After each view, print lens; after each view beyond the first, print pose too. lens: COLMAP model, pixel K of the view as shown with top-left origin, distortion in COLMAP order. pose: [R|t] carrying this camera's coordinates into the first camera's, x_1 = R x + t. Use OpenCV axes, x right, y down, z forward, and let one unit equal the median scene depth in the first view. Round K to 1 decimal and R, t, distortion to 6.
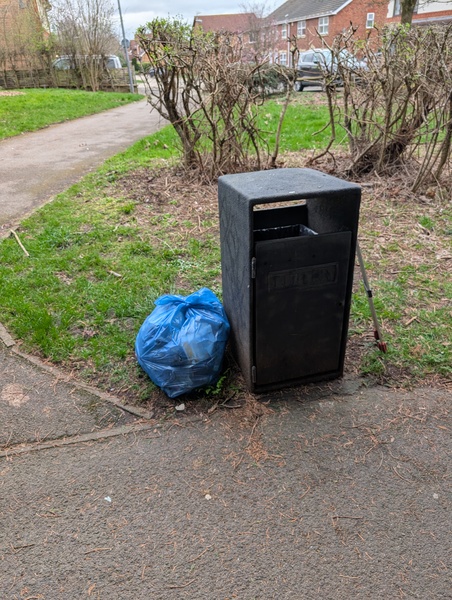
lens RADIAL K [[439.8, 0, 226.0], [0, 439.8, 300.0], [0, 0, 1]] dist [0.005436, 0.002547]
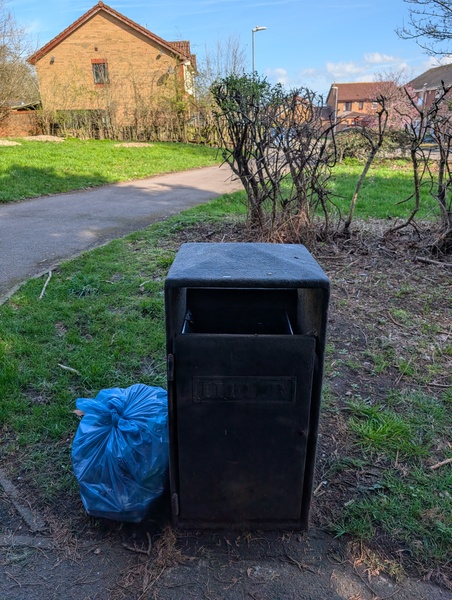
lens RADIAL K [[439.8, 0, 226.0], [0, 439.8, 300.0], [0, 0, 1]] dist [0.005436, 0.002547]
pose [[0.960850, 0.134656, -0.242147, 0.119422], [-0.161737, 0.982193, -0.095589, -0.048239], [0.224964, 0.131011, 0.965519, 0.105054]]
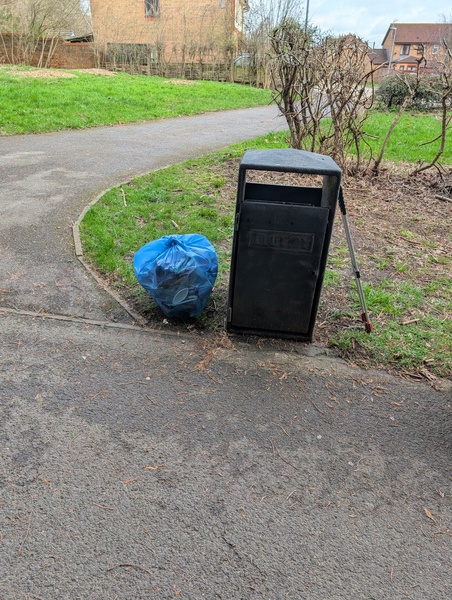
lens RADIAL K [[434.5, 0, 213.0], [0, 434.5, 299.1], [0, 0, 1]] dist [0.003869, -0.001341]
pose [[0.919328, 0.246134, -0.307008, 0.159566], [-0.246704, 0.968361, 0.037606, 0.040155], [0.306551, 0.041168, 0.950964, -0.062787]]
